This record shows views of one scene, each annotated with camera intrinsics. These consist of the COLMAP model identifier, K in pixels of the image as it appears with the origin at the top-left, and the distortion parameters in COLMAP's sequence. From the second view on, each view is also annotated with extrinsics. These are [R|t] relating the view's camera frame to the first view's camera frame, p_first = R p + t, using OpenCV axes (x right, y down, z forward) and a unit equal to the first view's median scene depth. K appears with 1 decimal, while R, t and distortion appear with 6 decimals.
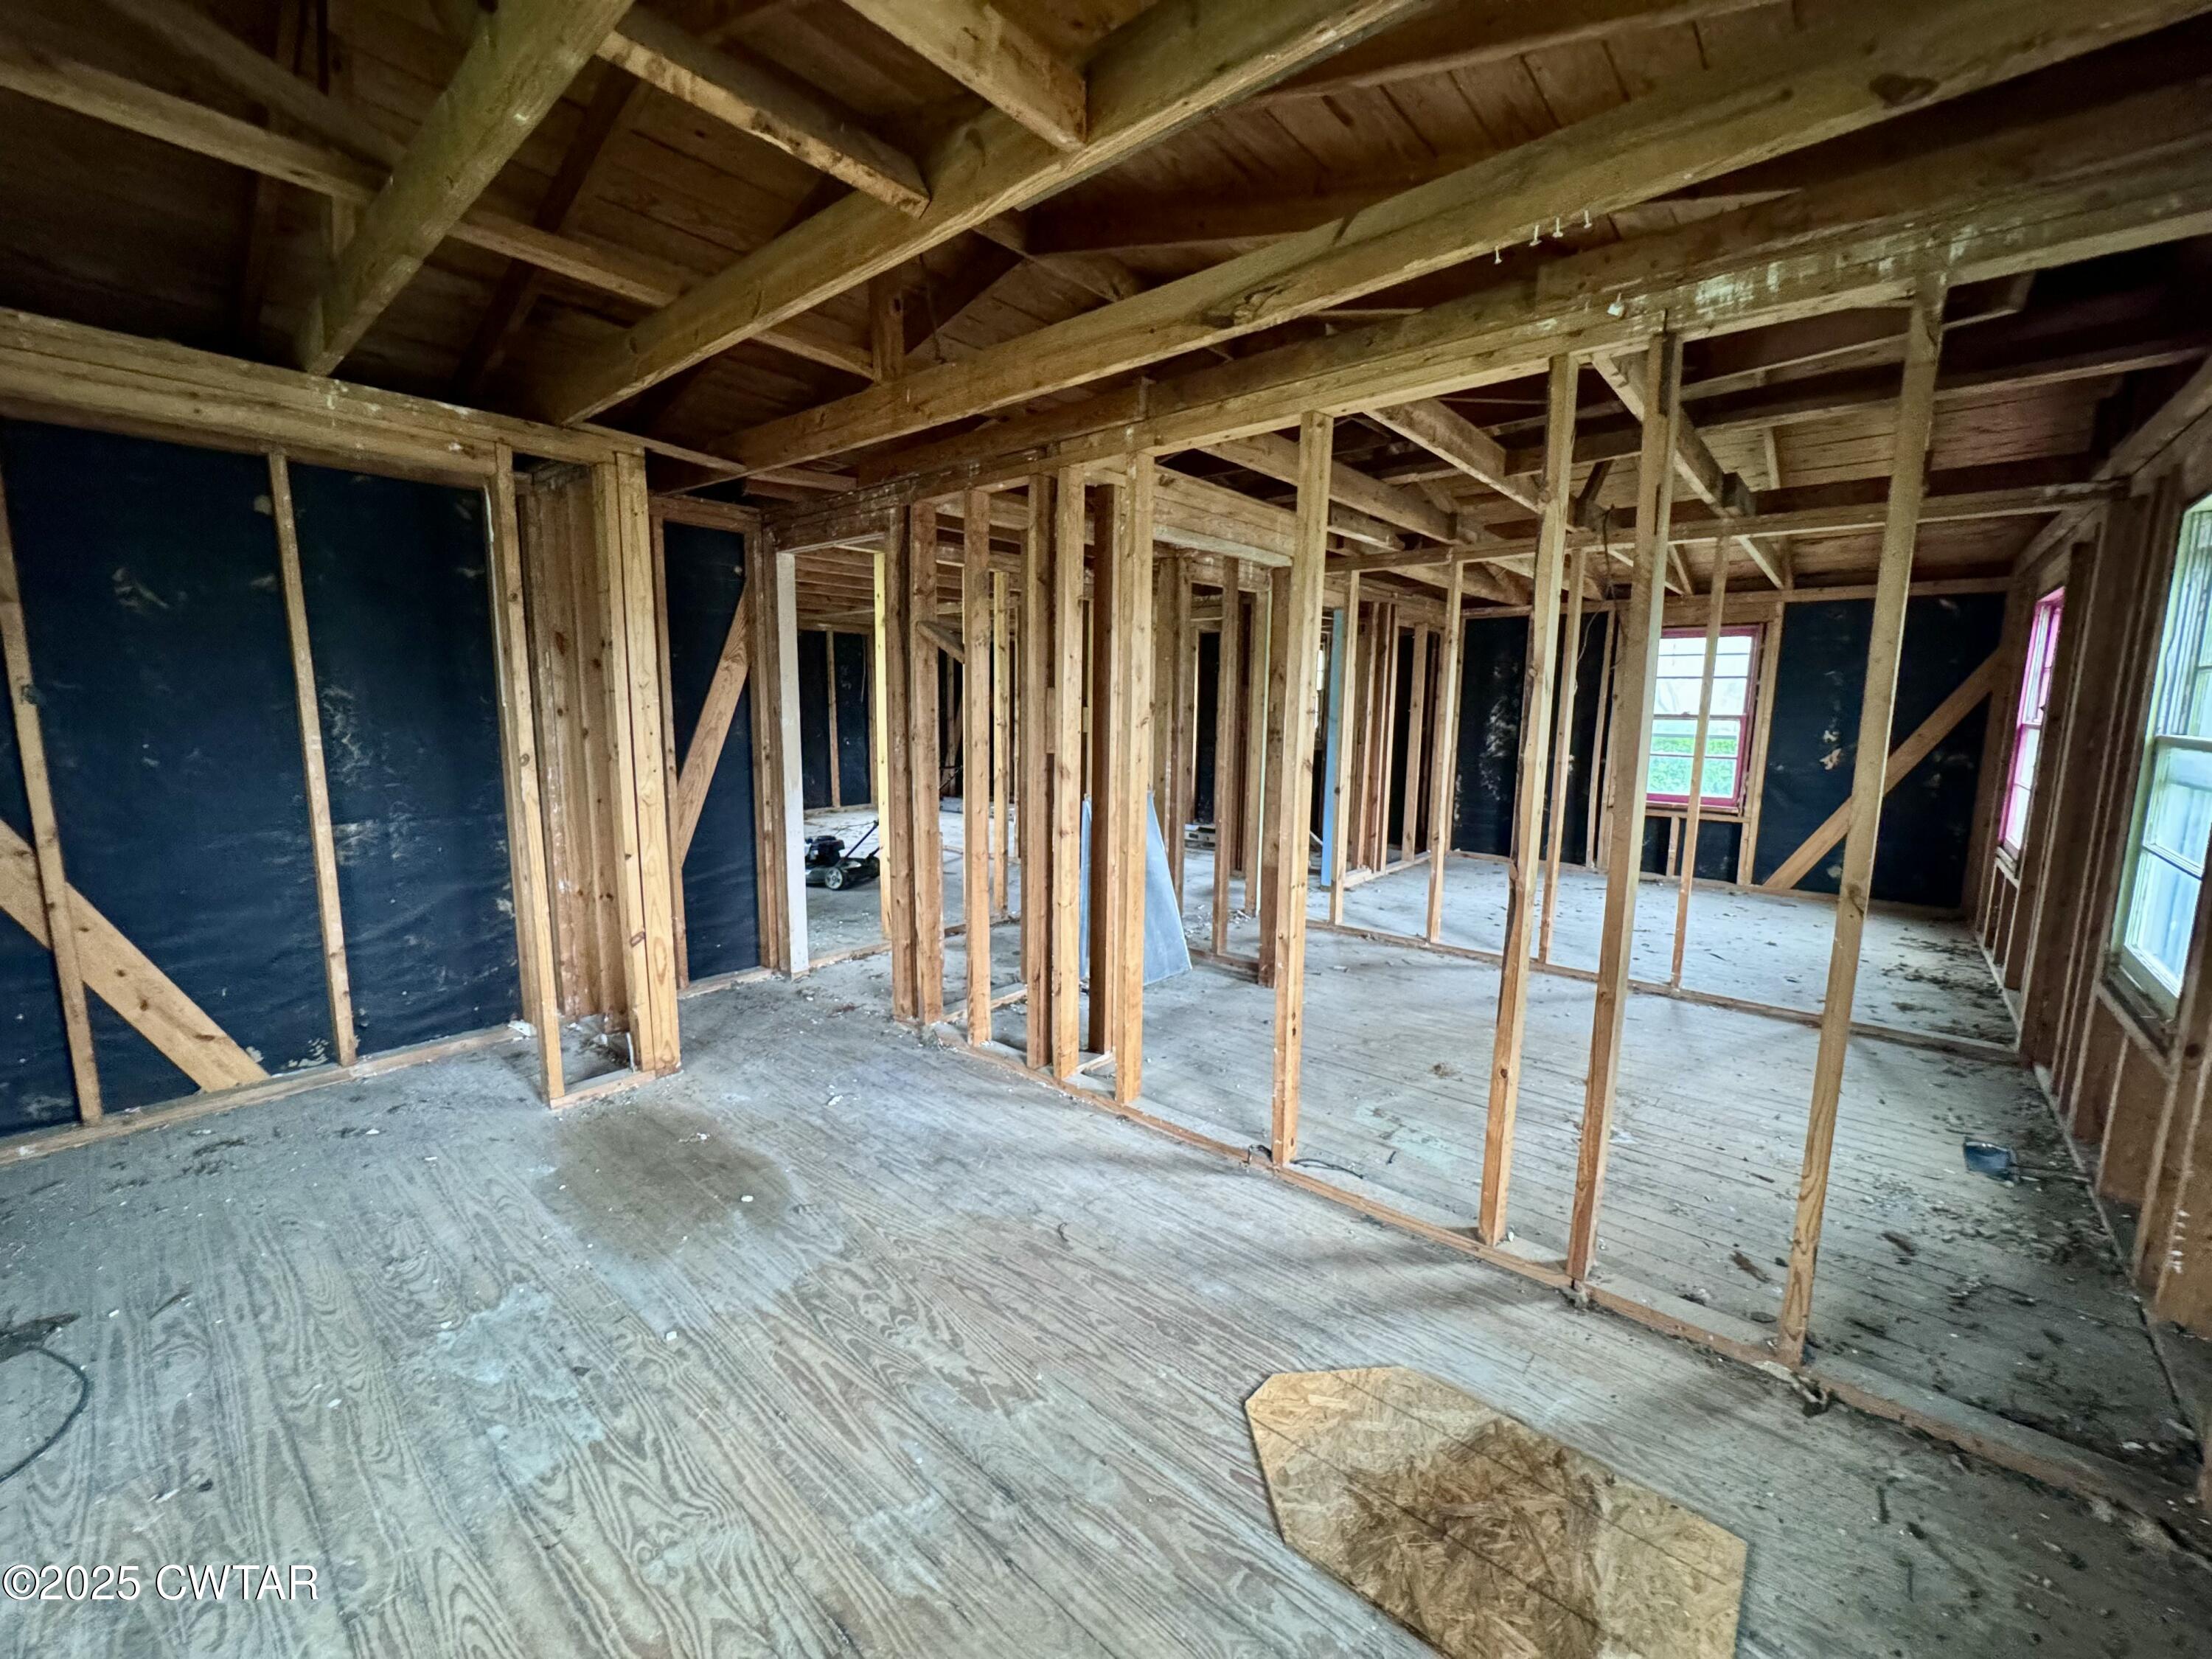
lens RADIAL K [[880.6, 0, 1108.2], [0, 880.6, 828.5], [0, 0, 1]] dist [-0.002089, 0.000236]
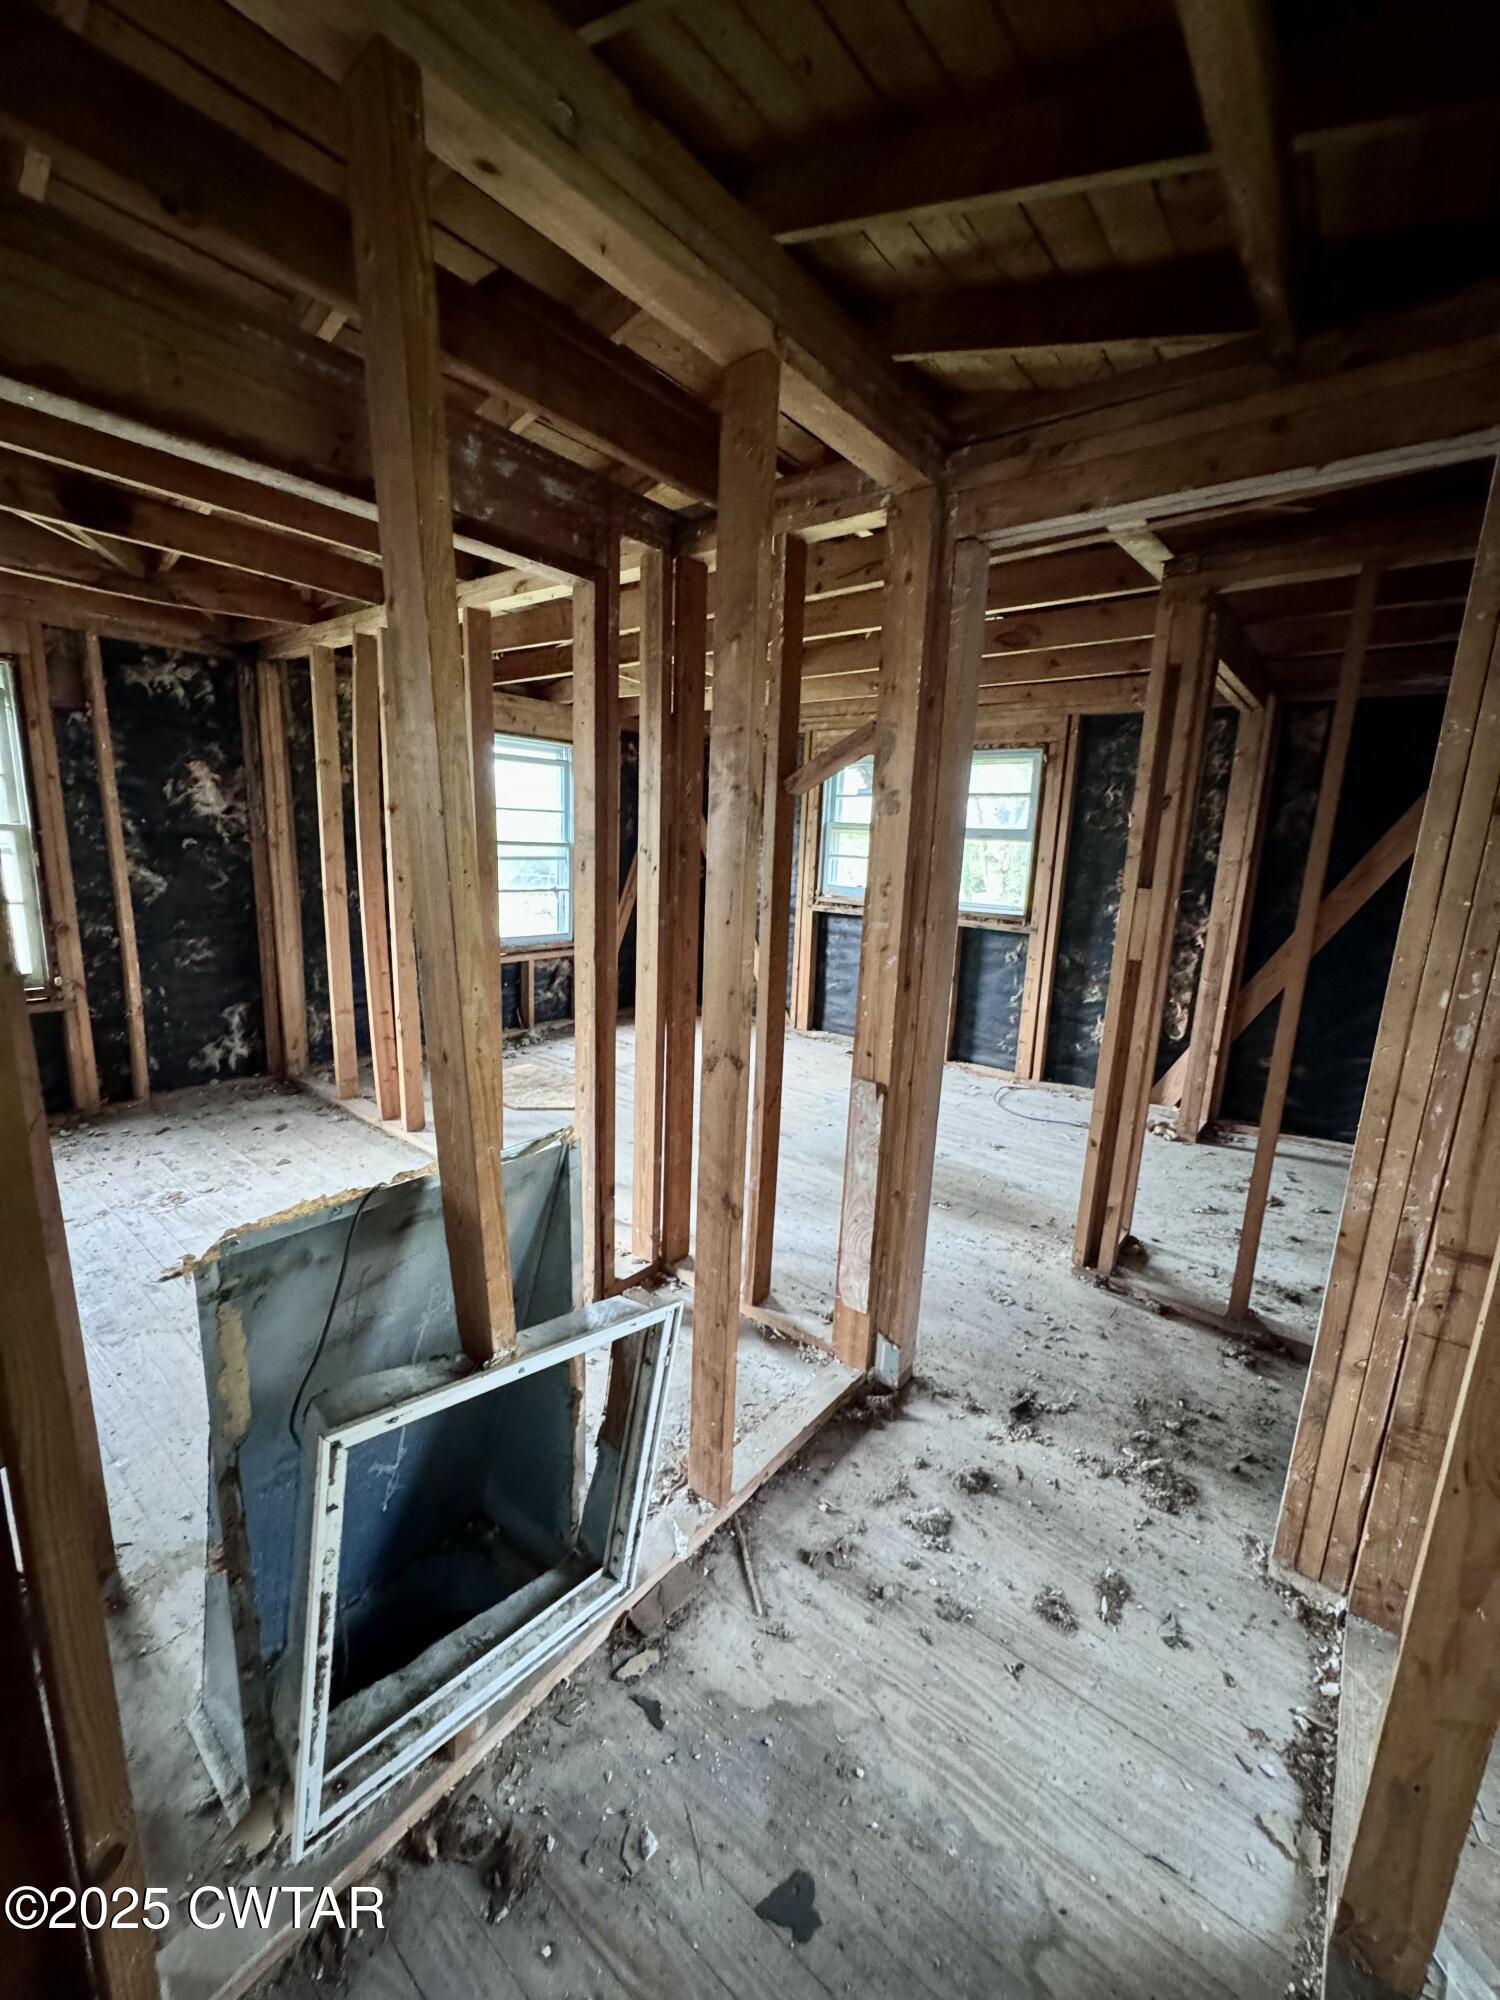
lens RADIAL K [[796.2, 0, 751.7], [0, 796.2, 997.7], [0, 0, 1]] dist [-0.002089, 0.000236]
pose [[-0.997827, -0.046865, -0.046304, -0.134495], [-0.059824, 0.938923, 0.338889, -0.314035], [0.027594, 0.340923, -0.939686, 2.082456]]
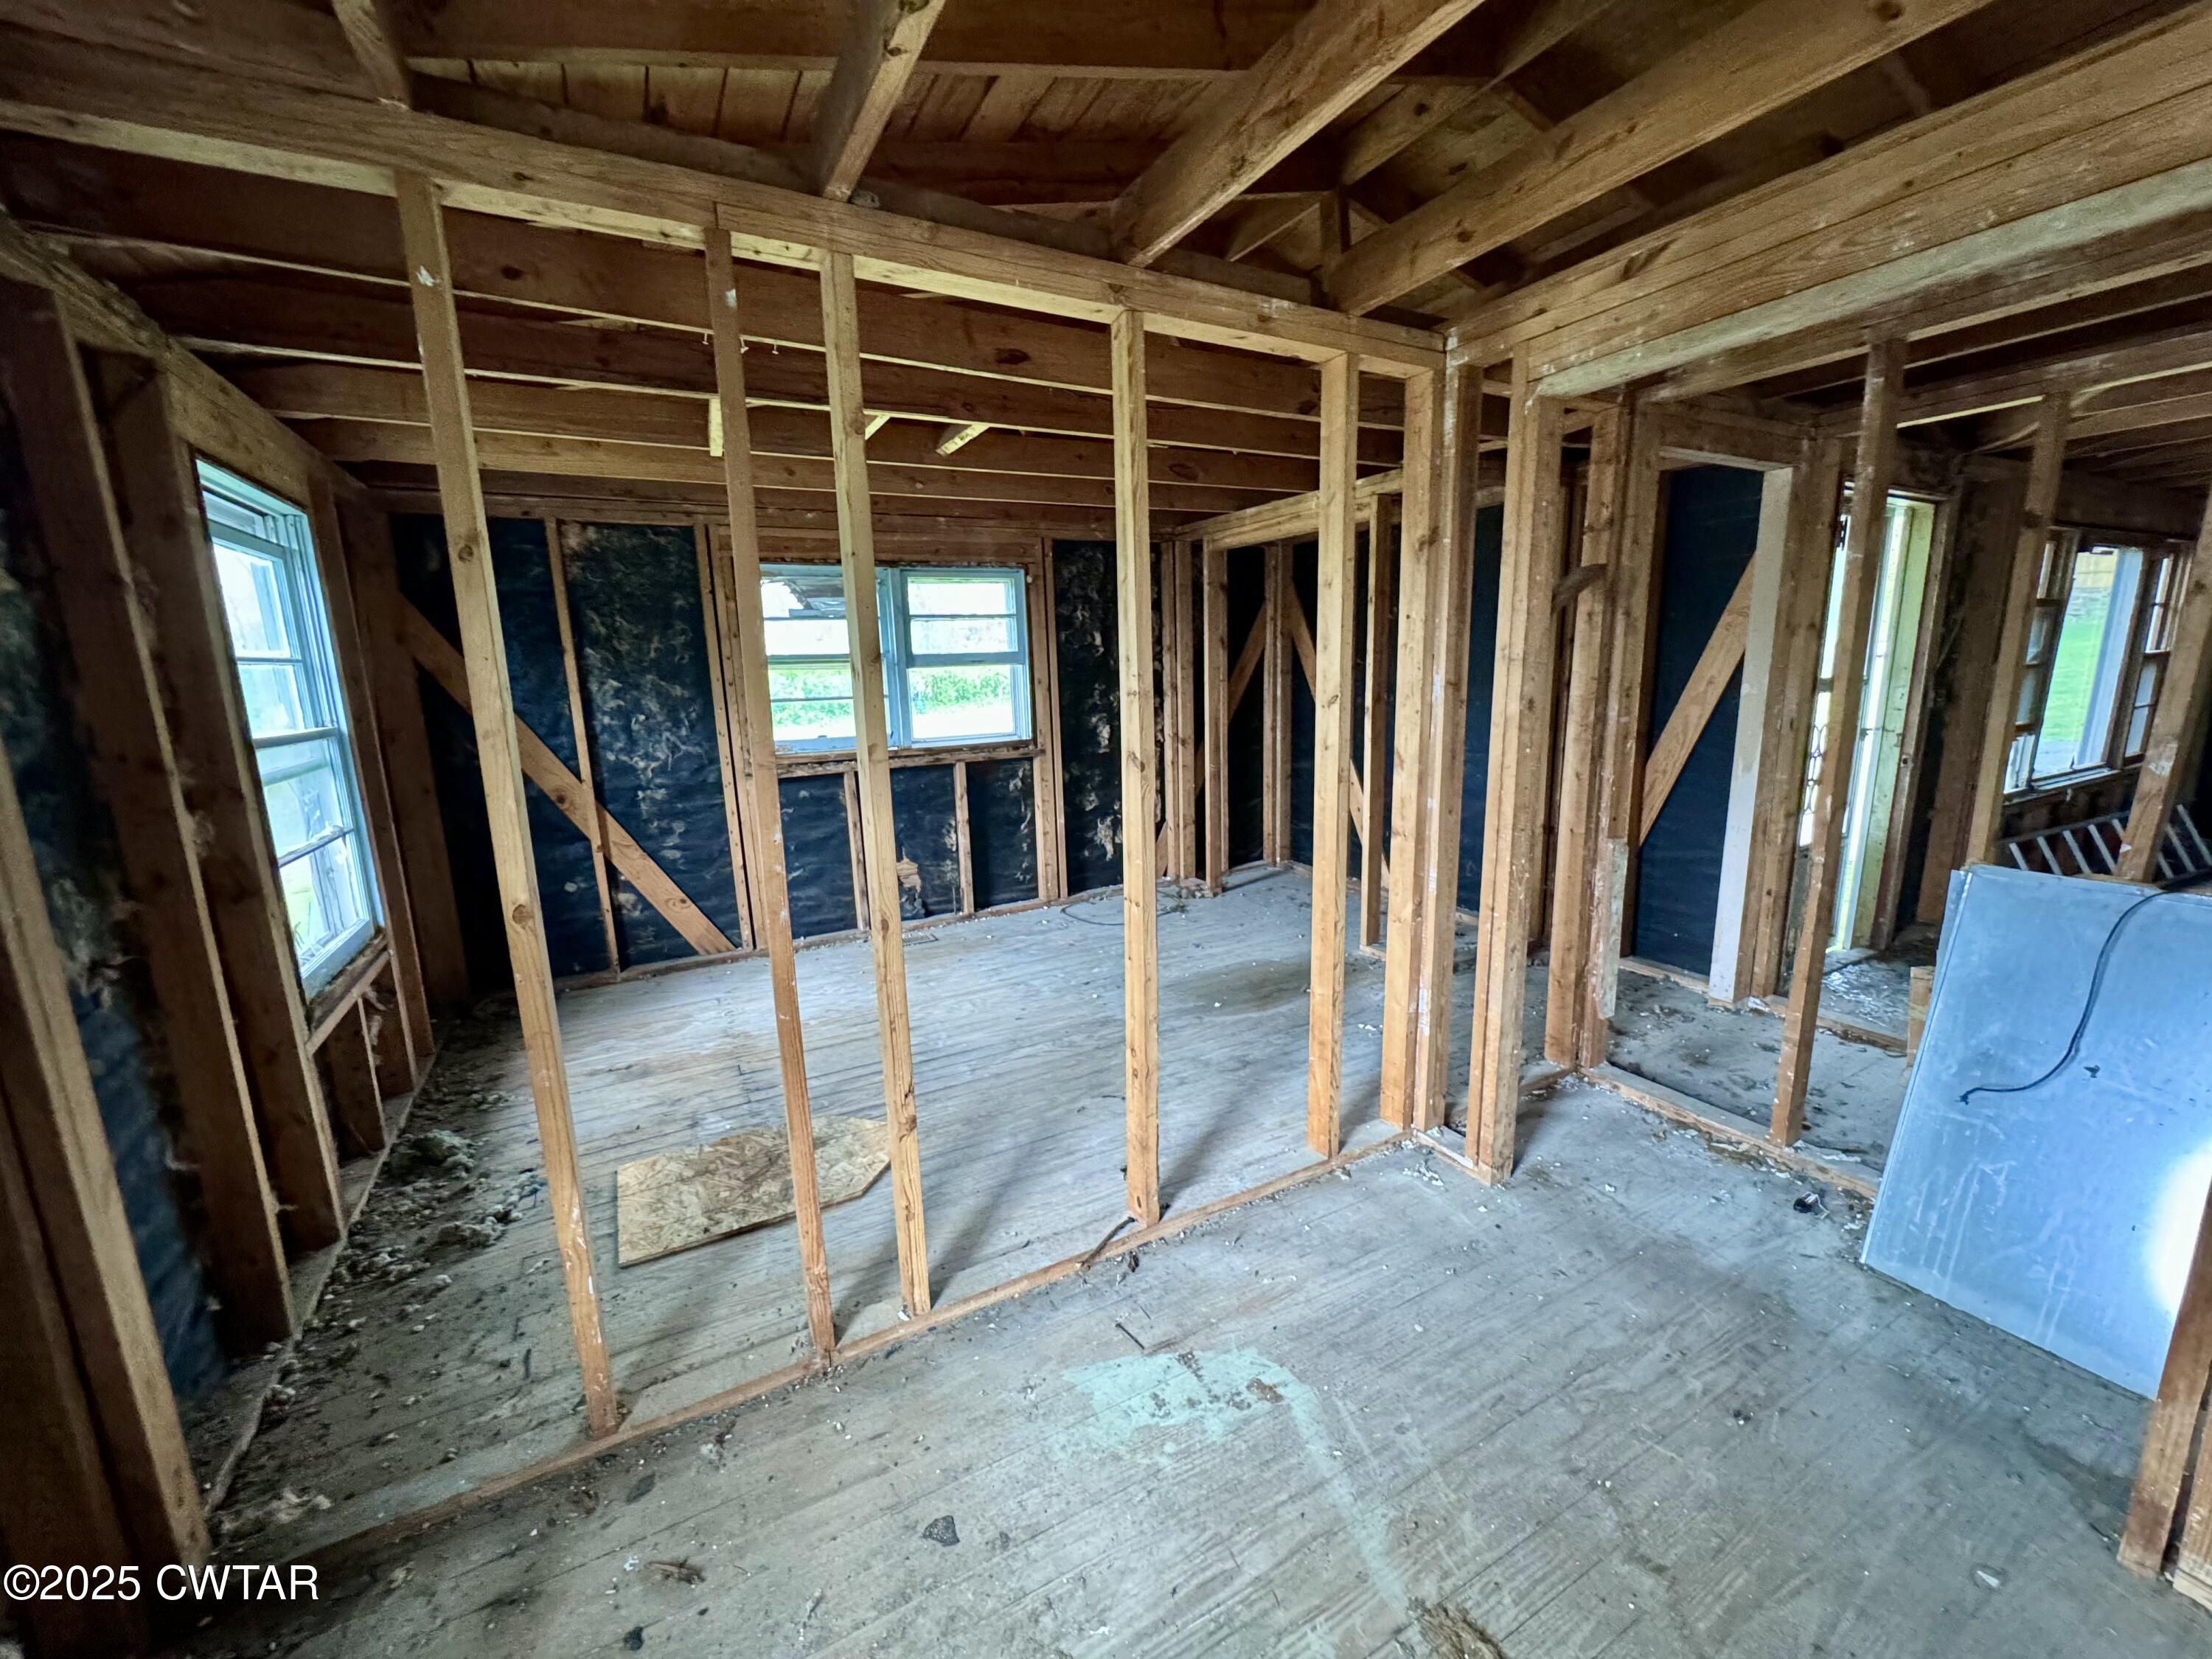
lens RADIAL K [[880.6, 0, 1108.2], [0, 880.6, 828.5], [0, 0, 1]] dist [-0.002089, 0.000236]
pose [[-0.349476, 0.170350, -0.921329, 0.932902], [-0.112004, 0.968686, 0.221591, -0.174987], [0.930227, 0.180633, -0.319452, 1.171582]]
